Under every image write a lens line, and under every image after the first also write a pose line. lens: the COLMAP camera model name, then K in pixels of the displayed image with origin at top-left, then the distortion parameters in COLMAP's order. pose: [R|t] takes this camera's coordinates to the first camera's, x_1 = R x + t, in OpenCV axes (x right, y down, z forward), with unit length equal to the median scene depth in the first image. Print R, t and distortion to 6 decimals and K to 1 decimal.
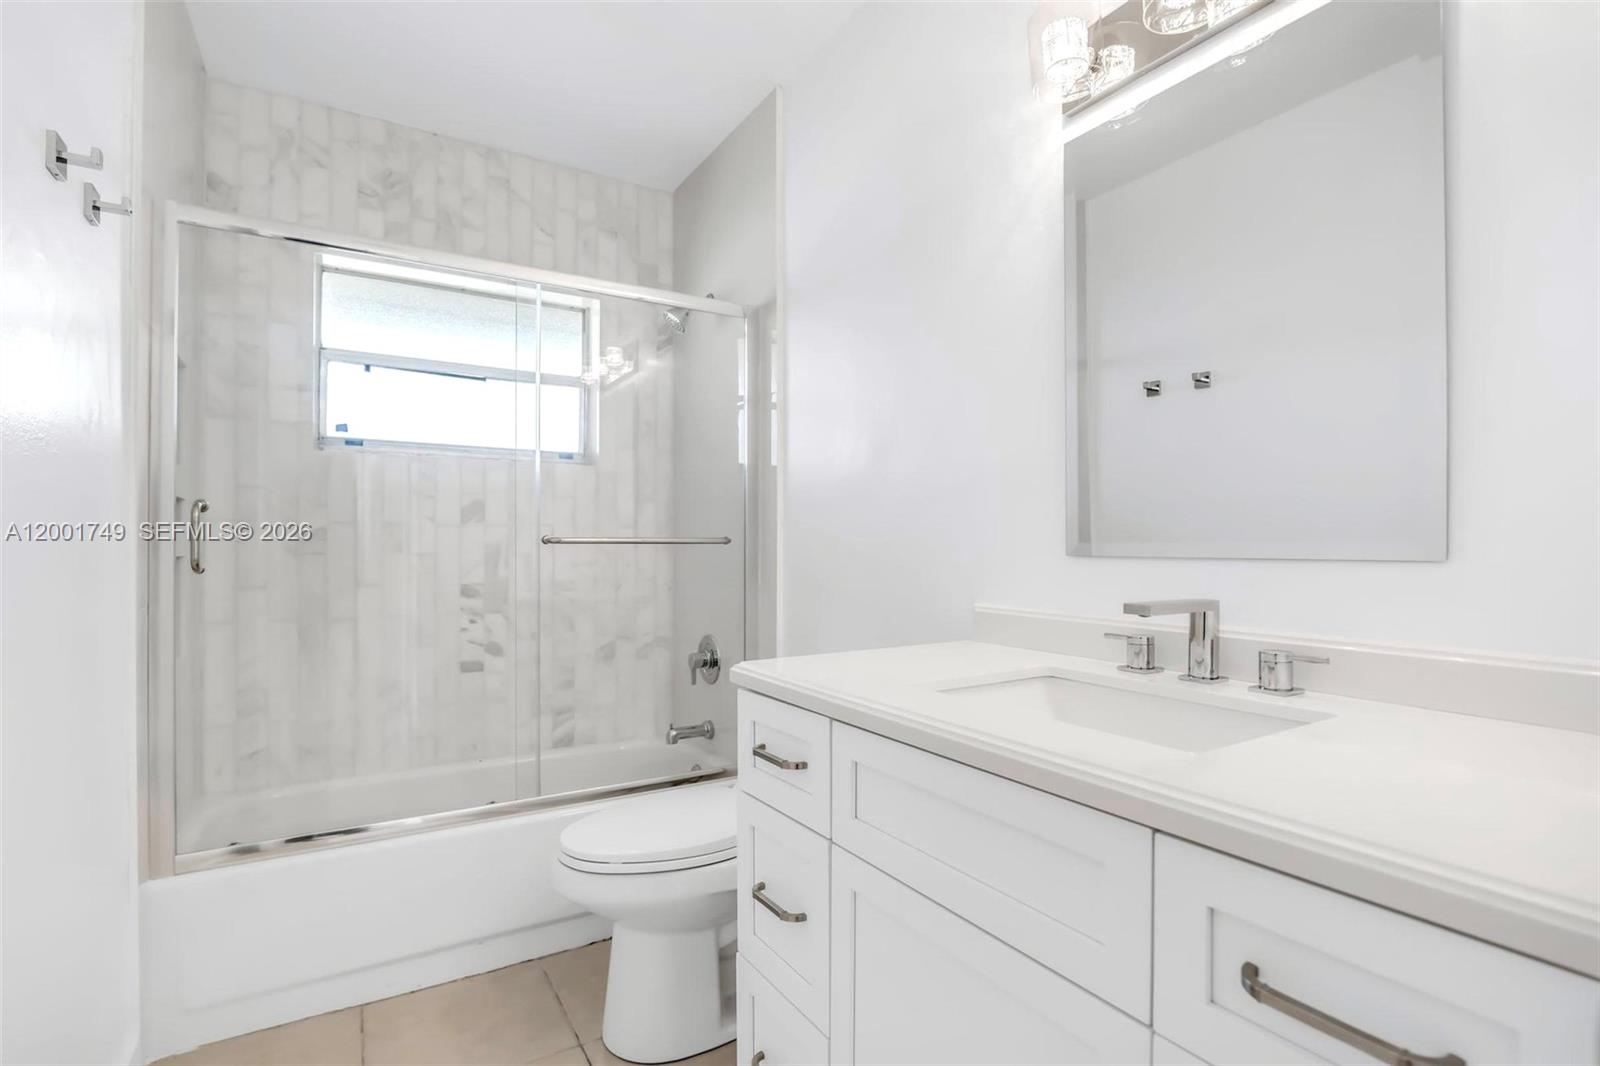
lens RADIAL K [[771.3, 0, 795.5], [0, 771.3, 535.0], [0, 0, 1]] dist [-0.006124, -0.000920]
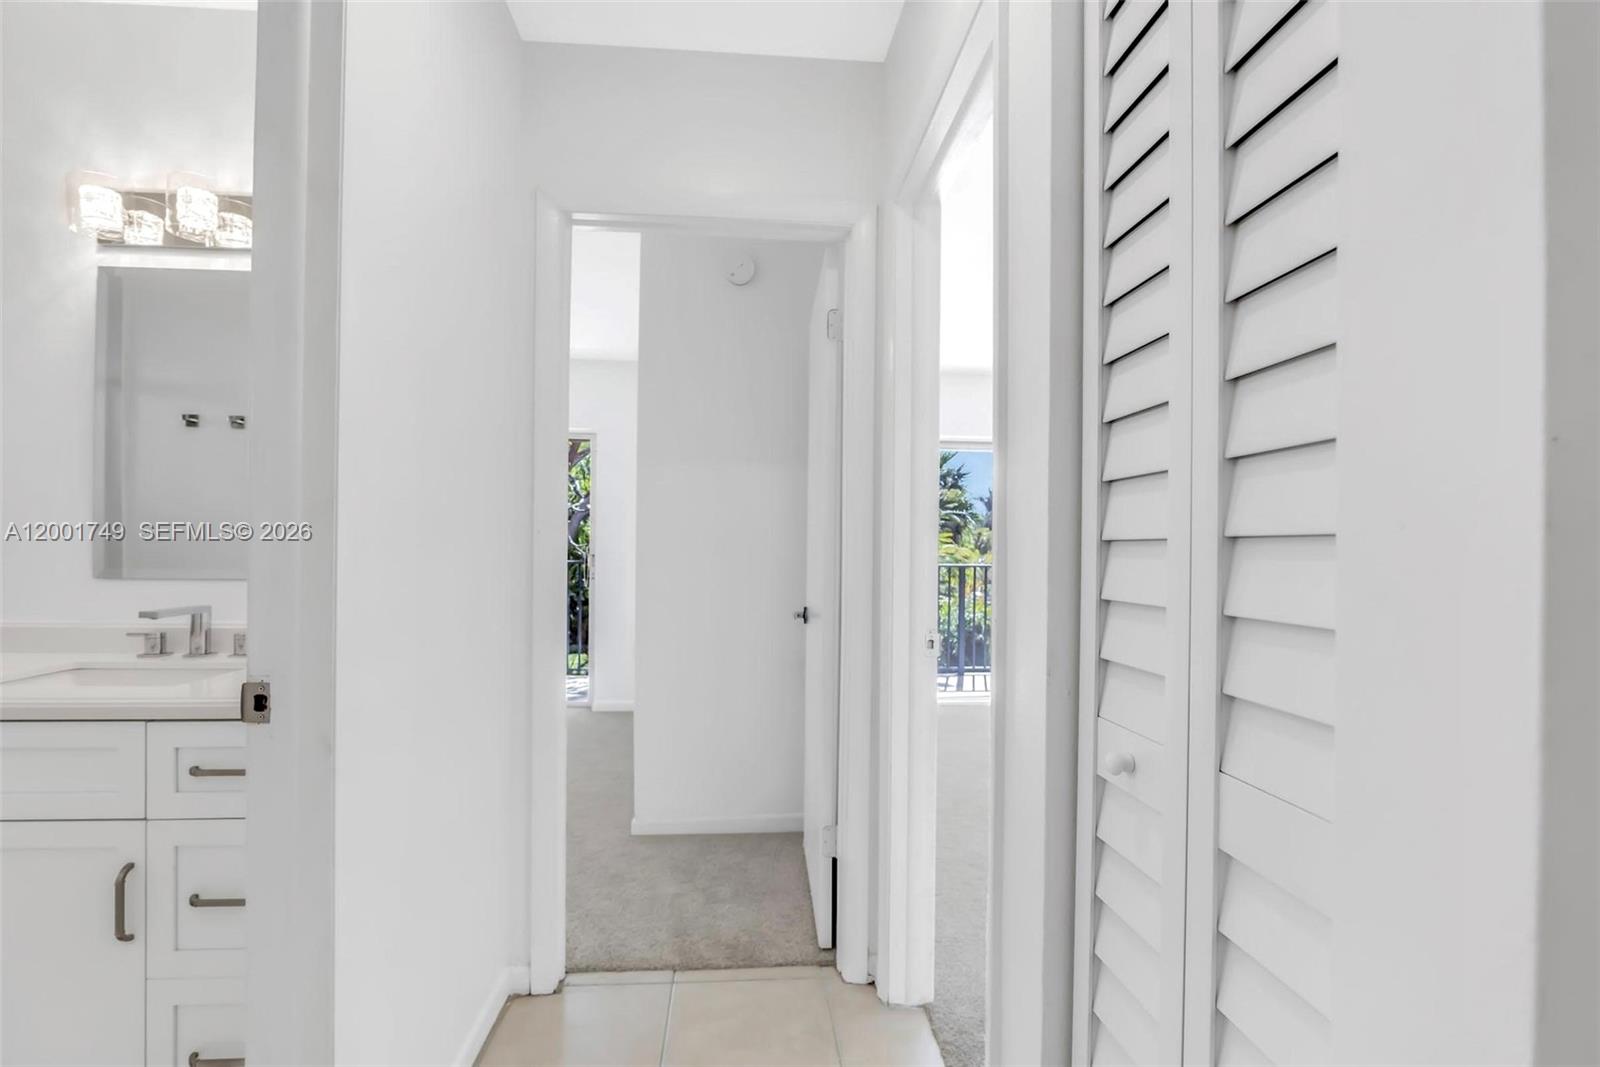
lens RADIAL K [[771.3, 0, 795.2], [0, 771.3, 534.3], [0, 0, 1]] dist [-0.006124, -0.000920]
pose [[0.469531, 0.011553, 0.882840, -0.293563], [-0.011884, 0.999906, -0.006765, -0.066720], [-0.882836, -0.007316, 0.469625, -0.810984]]
